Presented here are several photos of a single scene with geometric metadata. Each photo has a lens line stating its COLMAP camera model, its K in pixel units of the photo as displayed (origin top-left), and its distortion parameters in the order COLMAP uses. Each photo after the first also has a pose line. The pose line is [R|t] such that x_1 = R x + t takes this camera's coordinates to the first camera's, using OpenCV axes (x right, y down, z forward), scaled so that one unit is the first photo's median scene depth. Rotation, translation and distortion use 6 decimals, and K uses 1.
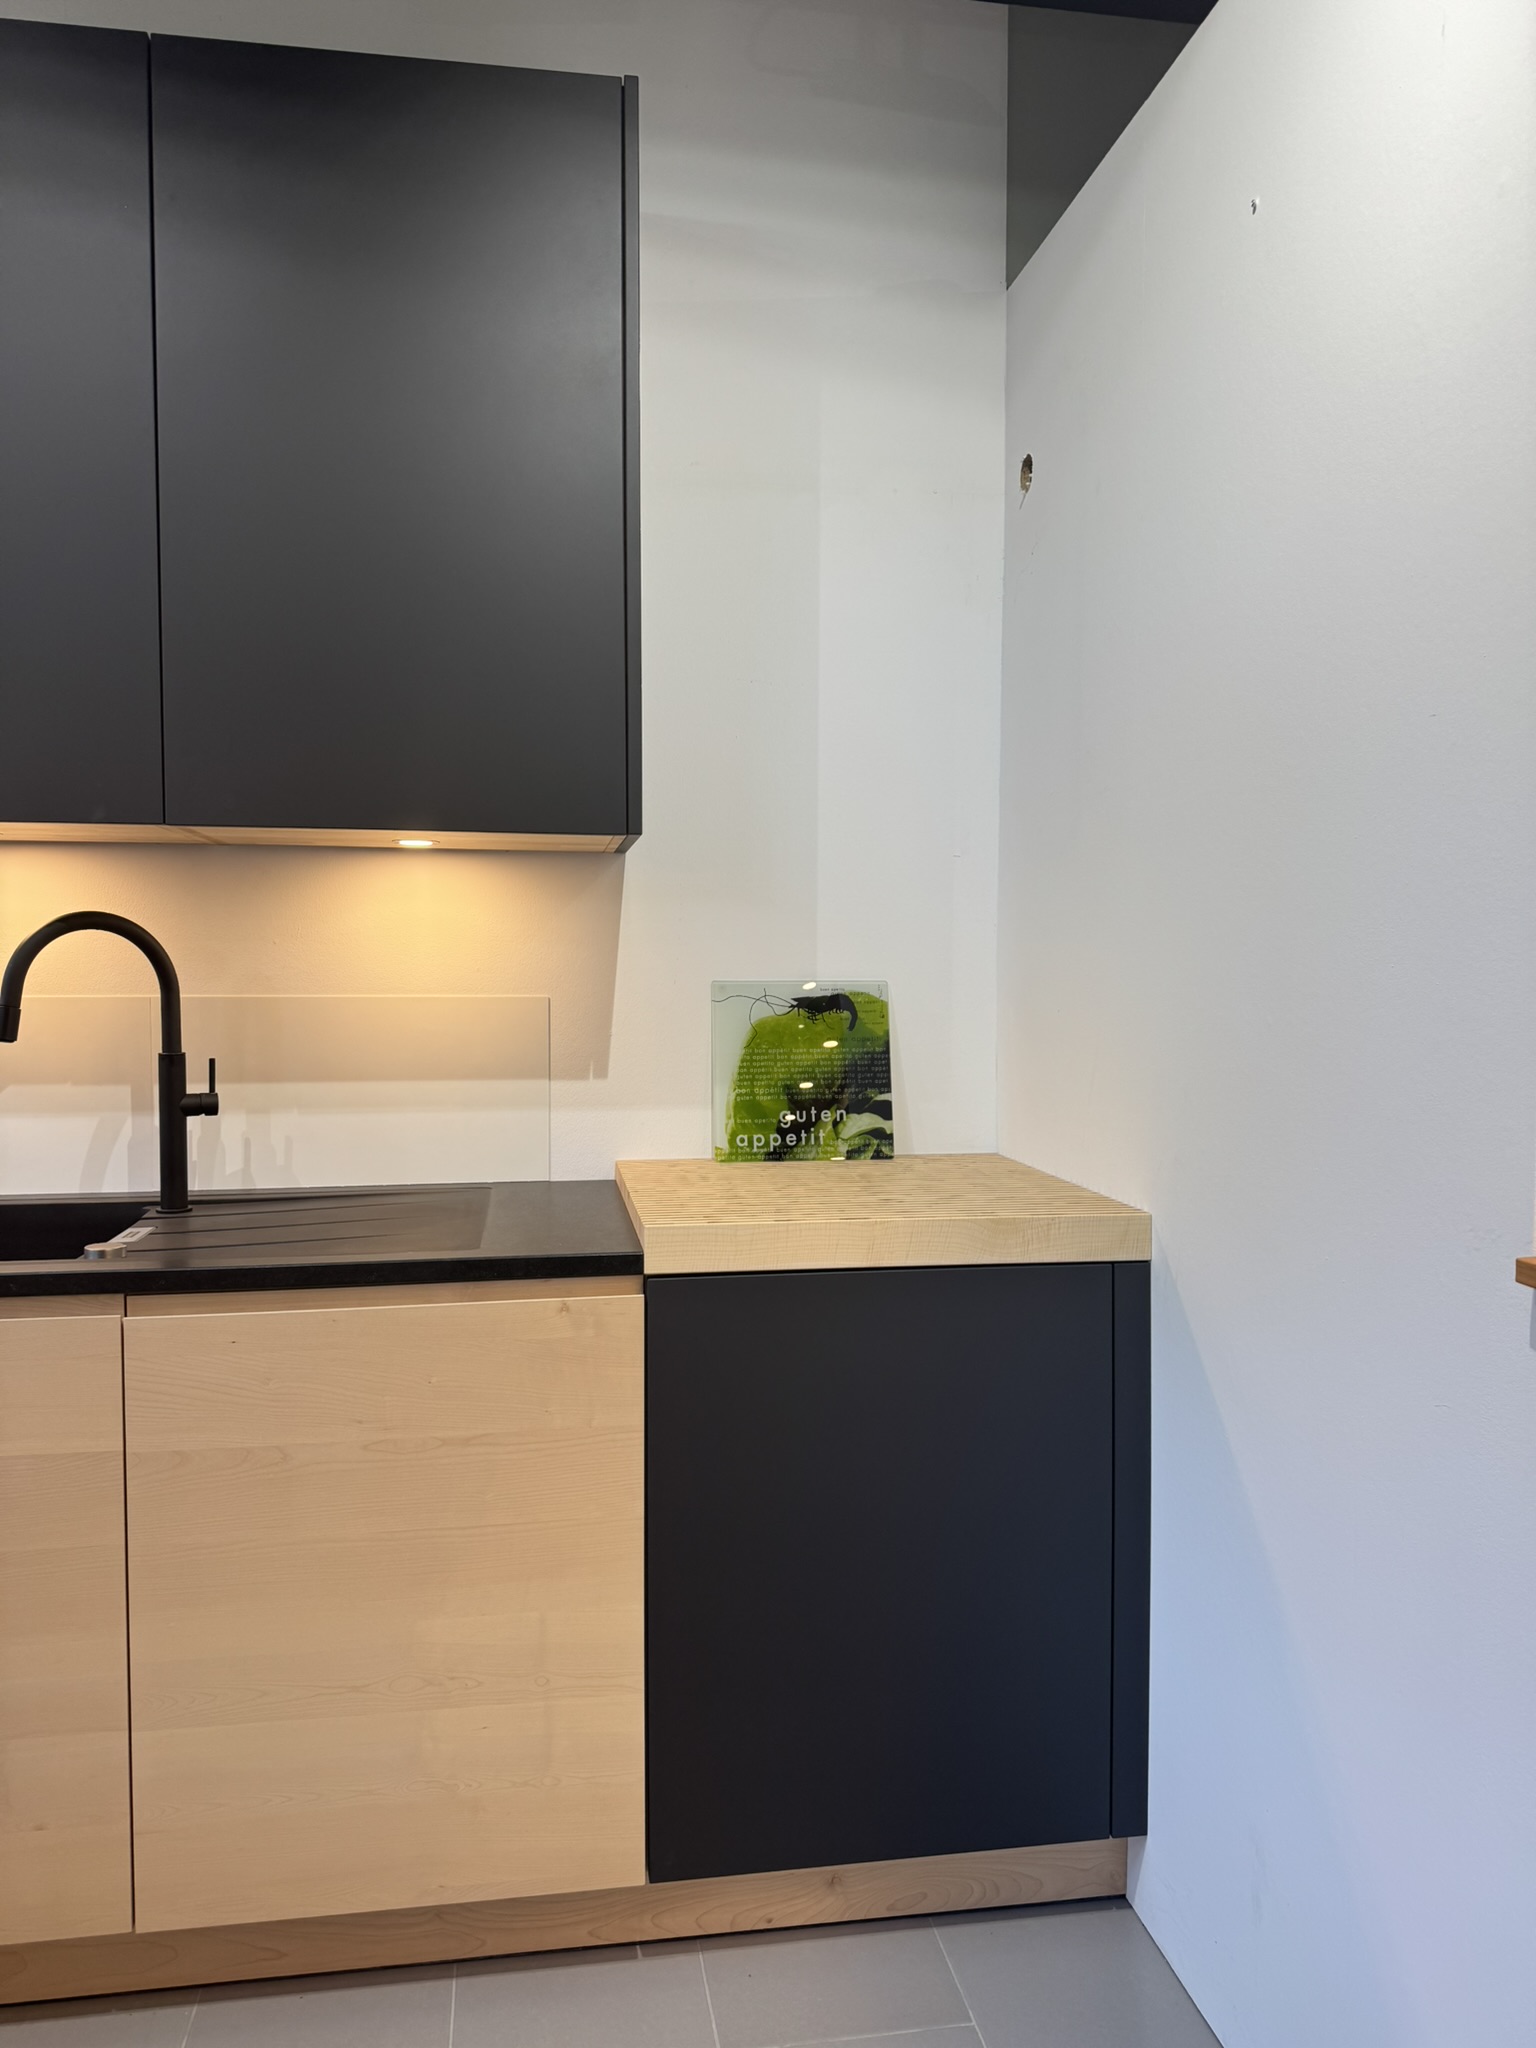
lens RADIAL K [[1433.3, 0, 768.0], [0, 1433.3, 1024.0], [0, 0, 1]] dist [0.132714, -0.200480]
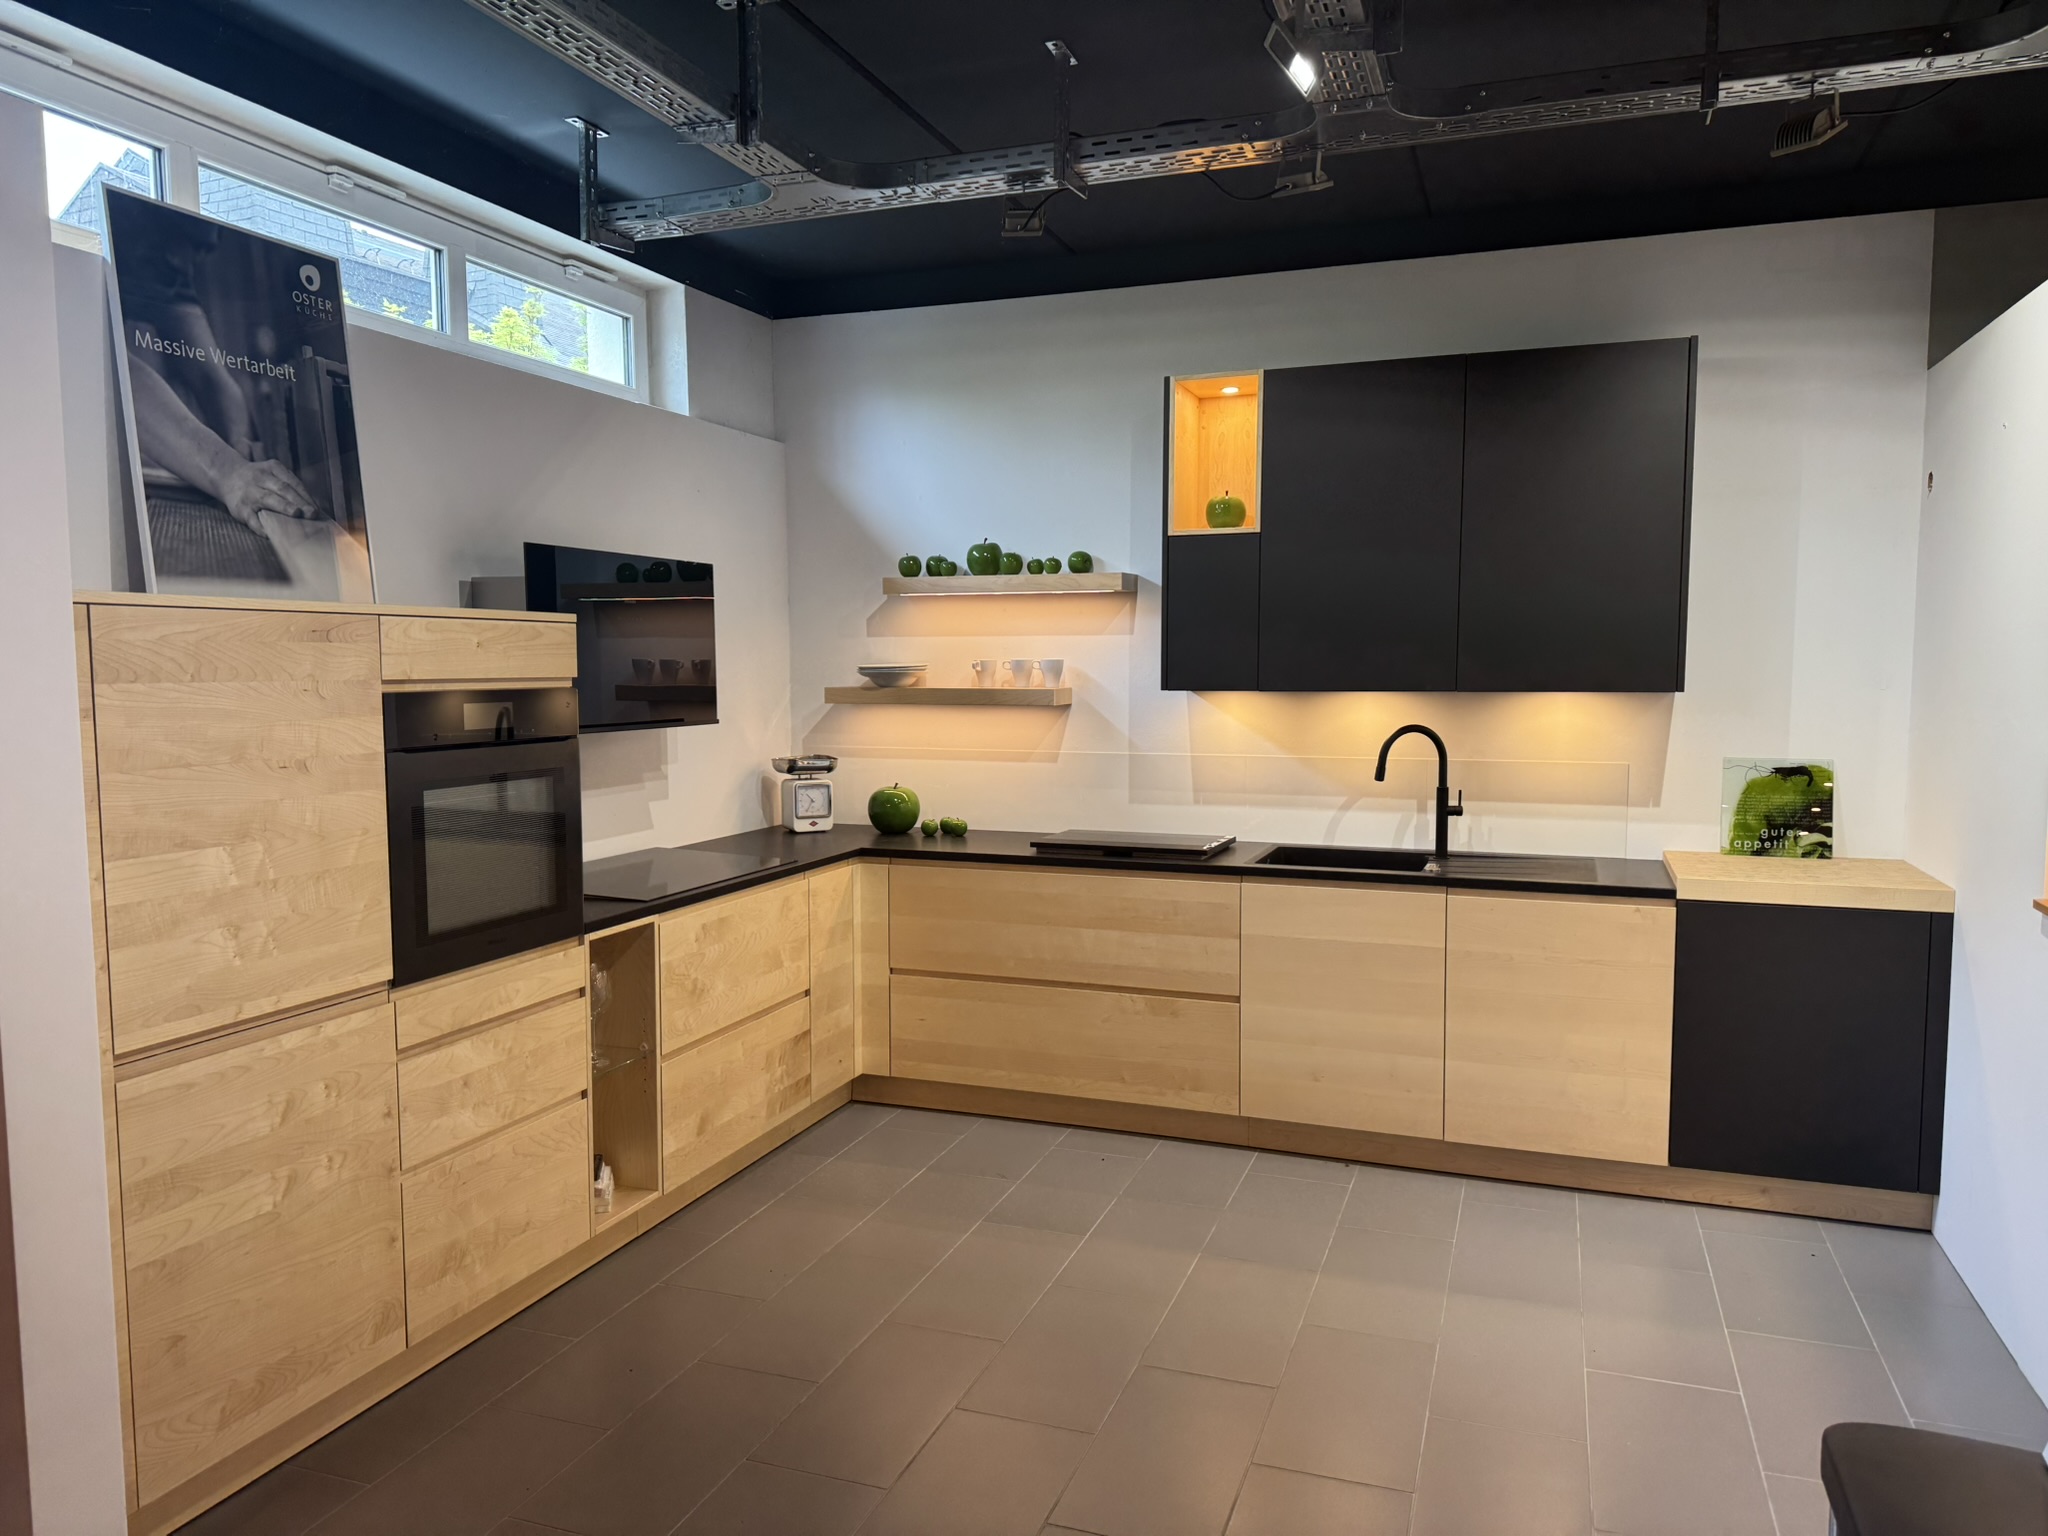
lens RADIAL K [[1443.3, 0, 990.9], [0, 1443.3, 785.6], [0, 0, 1]] dist [0.004588, 0.000540]
pose [[0.858717, 0.039752, -0.510906, 0.106964], [-0.016325, 0.998603, 0.050260, -0.074203], [0.512191, -0.034818, 0.858166, -1.126828]]
